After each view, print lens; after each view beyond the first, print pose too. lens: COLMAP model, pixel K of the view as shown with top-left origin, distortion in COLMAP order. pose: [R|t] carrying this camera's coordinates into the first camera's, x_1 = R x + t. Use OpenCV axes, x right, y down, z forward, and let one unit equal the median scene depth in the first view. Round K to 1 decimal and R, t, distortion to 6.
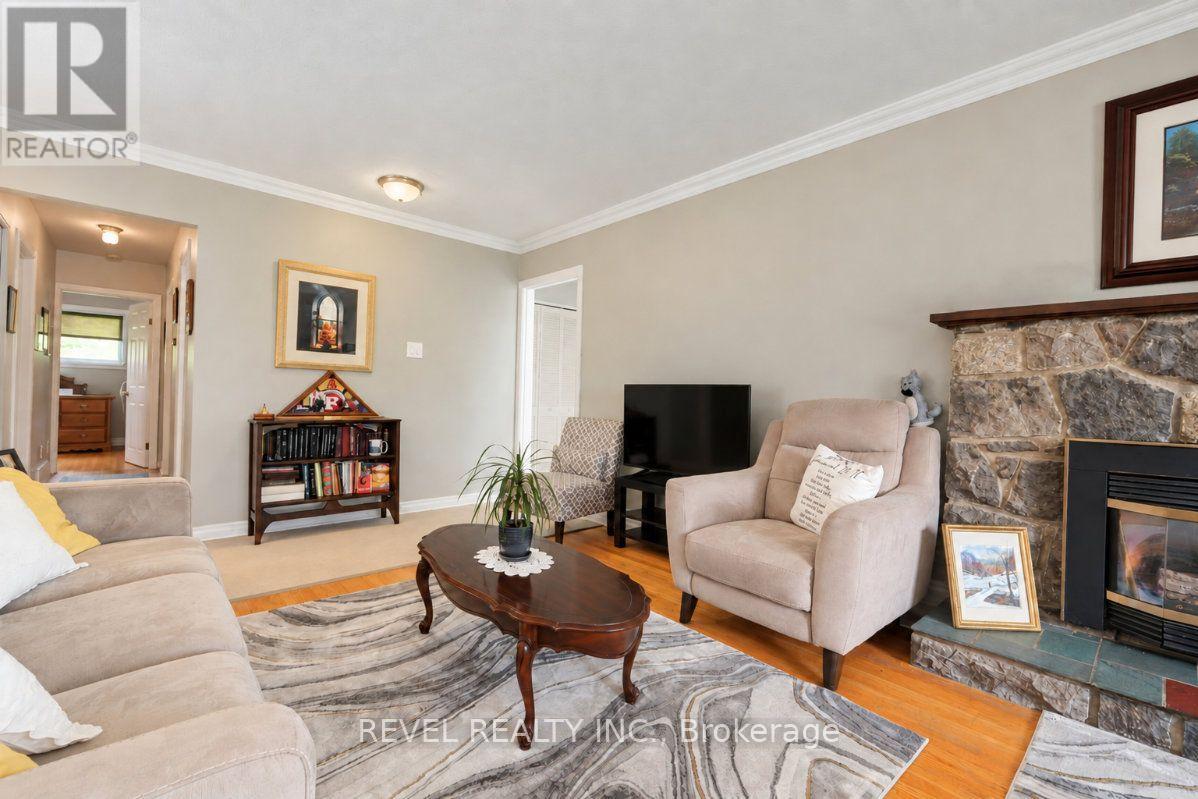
lens RADIAL K [[516.8, 0, 598.8], [0, 516.8, 391.1], [0, 0, 1]] dist [-0.019677, -0.000163]
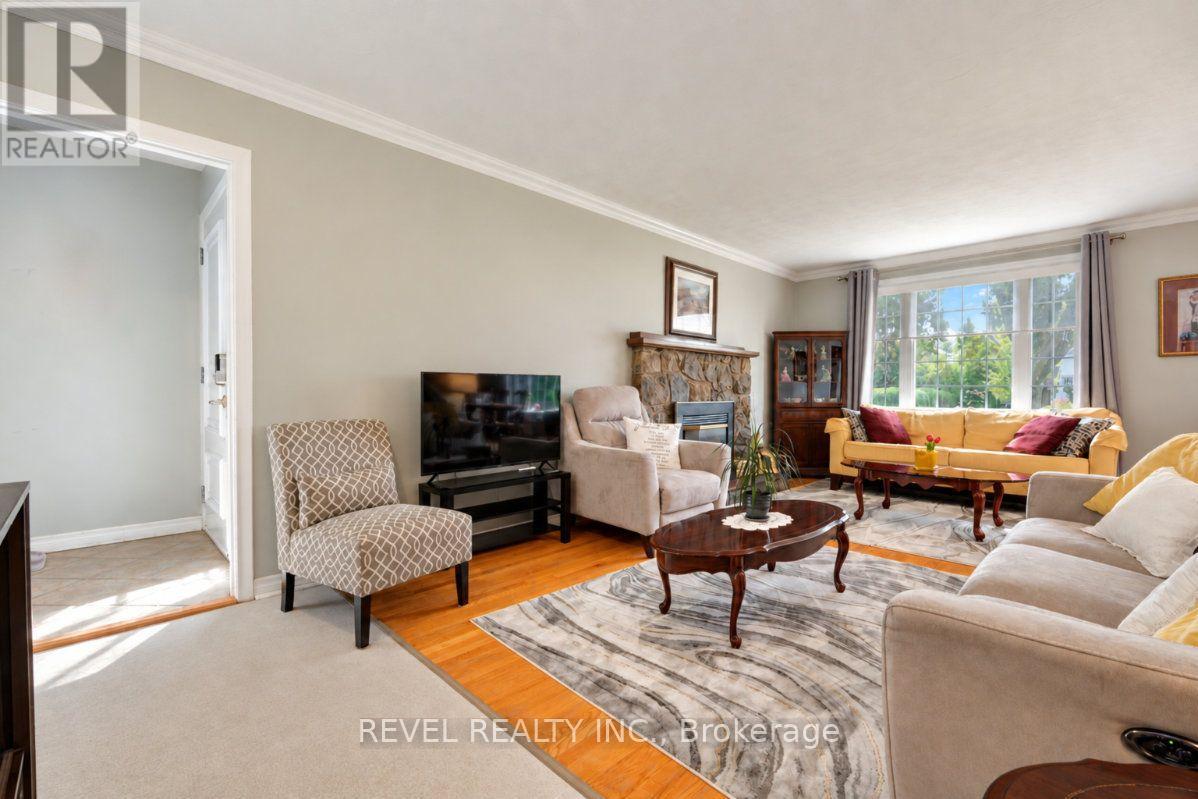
lens RADIAL K [[516.8, 0, 598.8], [0, 516.8, 391.1], [0, 0, 1]] dist [-0.019677, -0.000163]
pose [[-0.005490, -0.019185, 0.999801, -1.359411], [-0.013094, 0.999732, 0.019112, -0.000557], [-0.999899, -0.012986, -0.005740, 1.364661]]
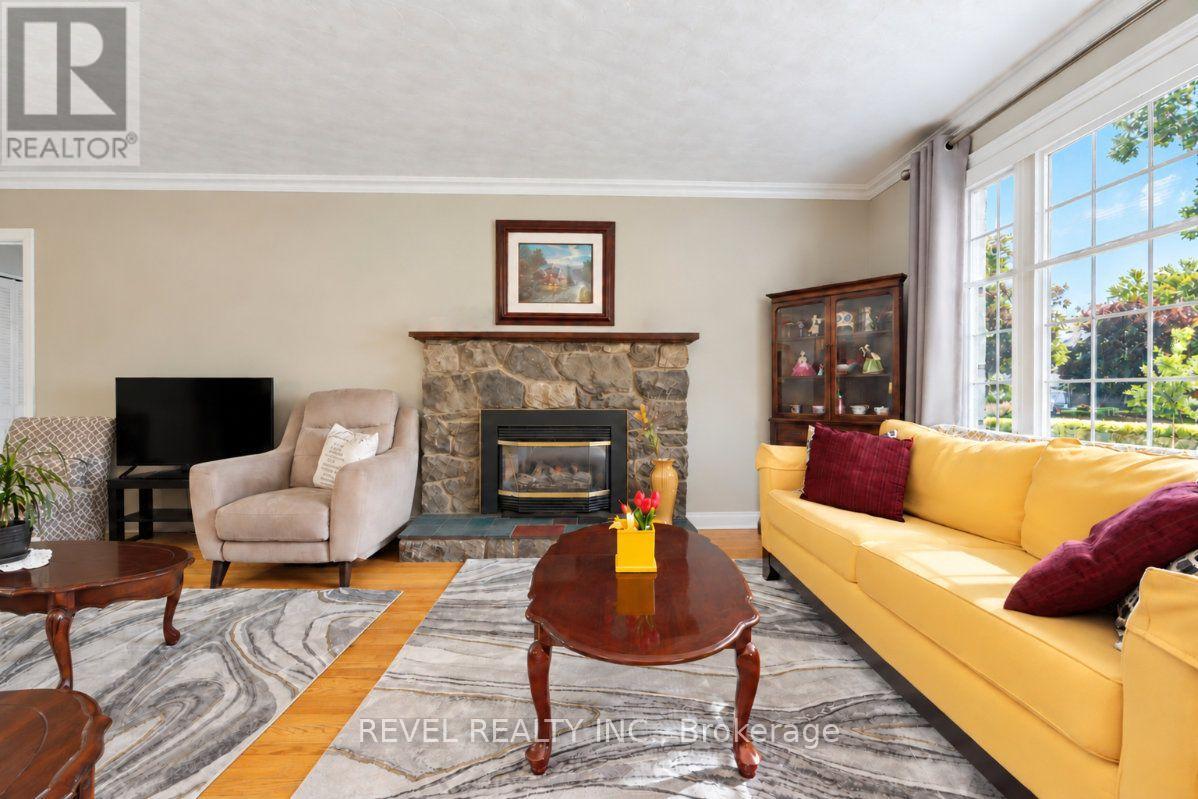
lens RADIAL K [[520.4, 0, 599.0], [0, 520.4, 399.5], [0, 0, 1]] dist [-0.001535, -0.000274]
pose [[0.653083, -0.033370, 0.756551, -0.163286], [0.008621, 0.999292, 0.036635, -0.001435], [-0.757238, -0.017403, 0.652908, -0.466491]]
